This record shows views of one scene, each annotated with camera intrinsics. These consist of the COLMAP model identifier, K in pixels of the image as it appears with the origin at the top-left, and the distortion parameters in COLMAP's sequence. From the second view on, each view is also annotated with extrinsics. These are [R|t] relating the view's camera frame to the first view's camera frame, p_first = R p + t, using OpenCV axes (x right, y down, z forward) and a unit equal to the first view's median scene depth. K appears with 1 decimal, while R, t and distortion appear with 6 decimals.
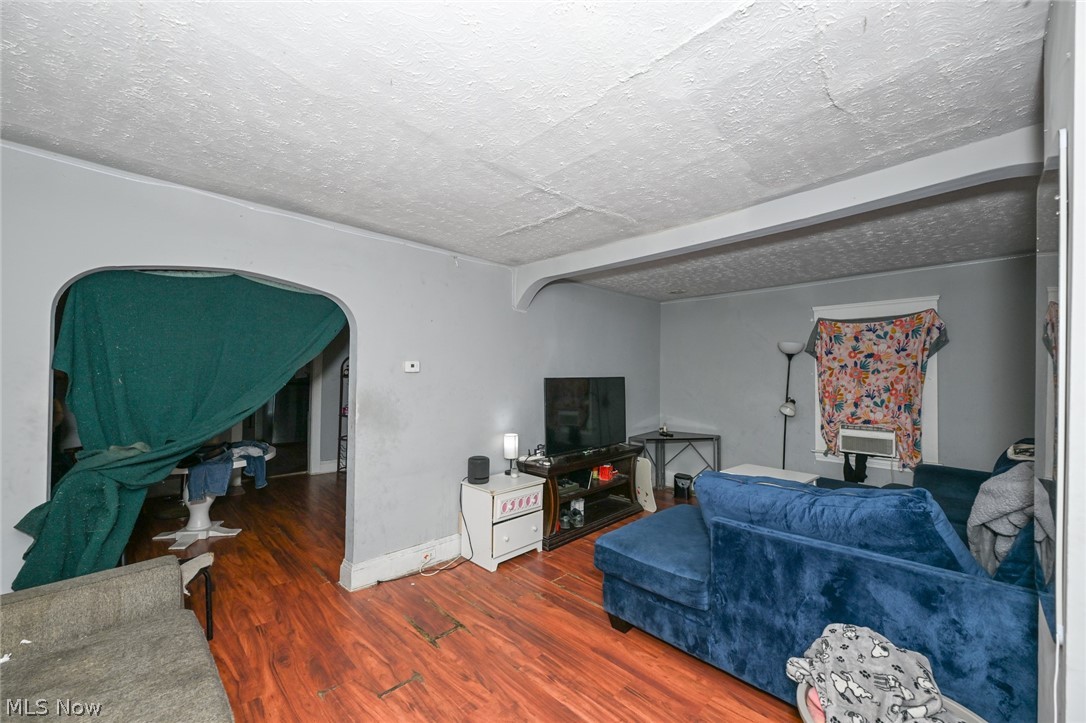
lens RADIAL K [[434.8, 0, 543.0], [0, 434.8, 361.5], [0, 0, 1]] dist [0.001987, 0.000015]
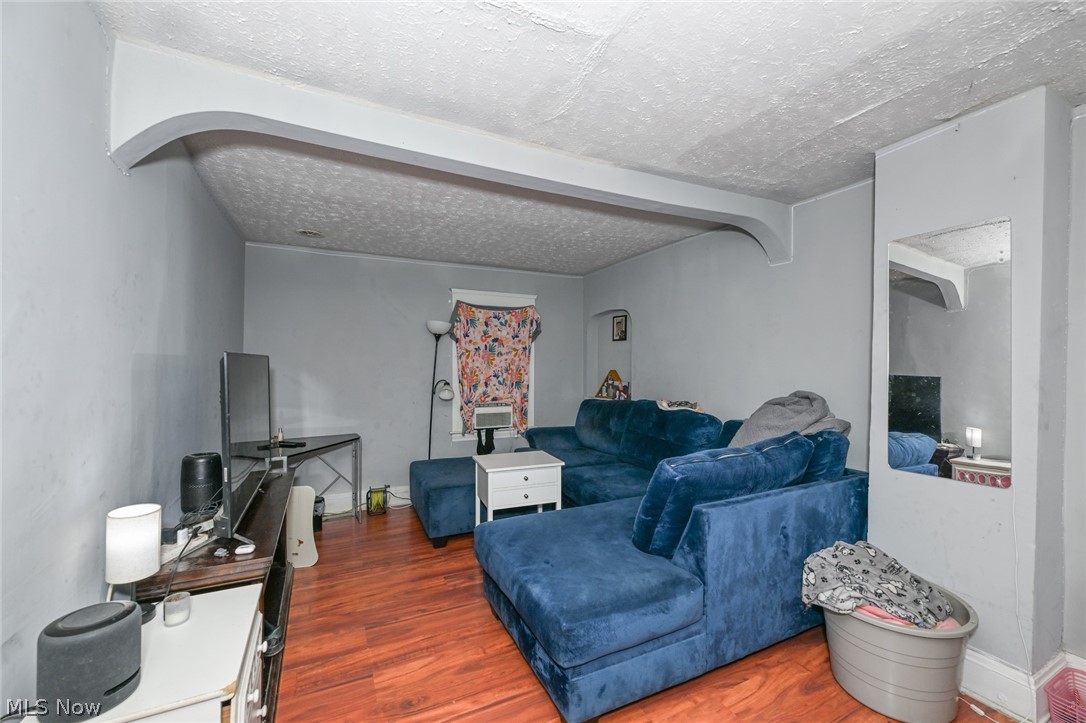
lens RADIAL K [[434.8, 0, 543.0], [0, 434.8, 361.5], [0, 0, 1]] dist [0.001987, 0.000015]
pose [[0.312667, 0.005214, 0.949849, -0.375952], [-0.029057, 0.999569, 0.004077, 0.045830], [-0.949418, -0.028874, 0.312684, 0.716326]]
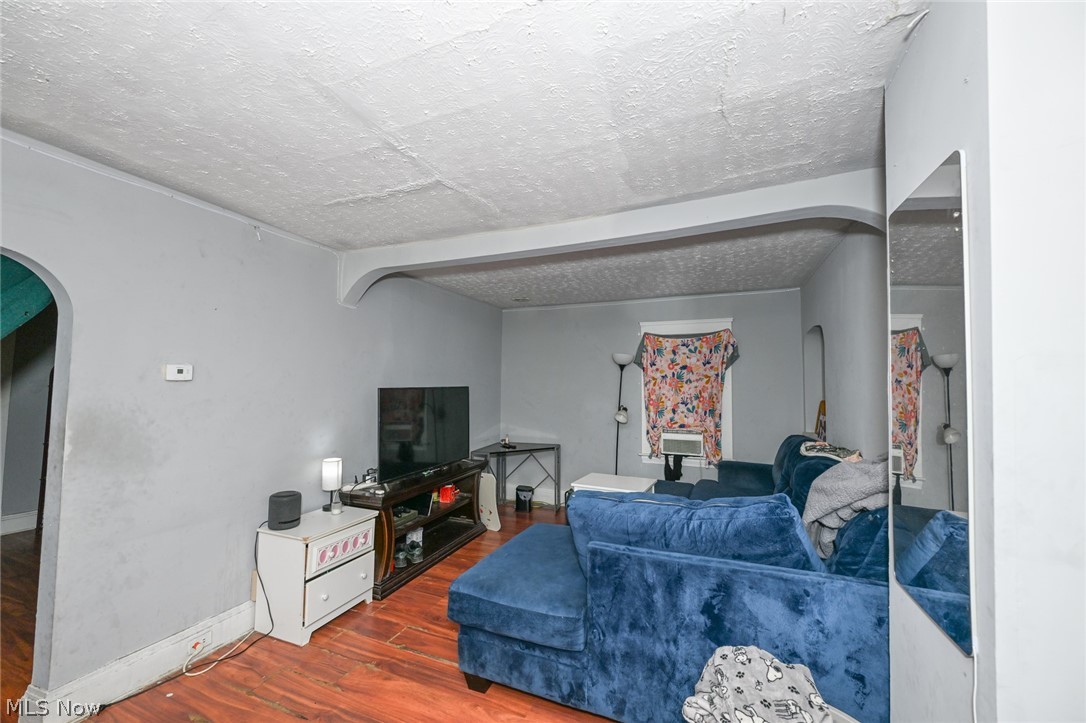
lens RADIAL K [[432.8, 0, 545.1], [0, 432.8, 360.8], [0, 0, 1]] dist [-0.000426, 0.000067]
pose [[0.919838, 0.021384, 0.391714, -0.035454], [-0.012518, 0.999605, -0.025172, 0.003239], [-0.392097, 0.018251, 0.919743, 0.138250]]
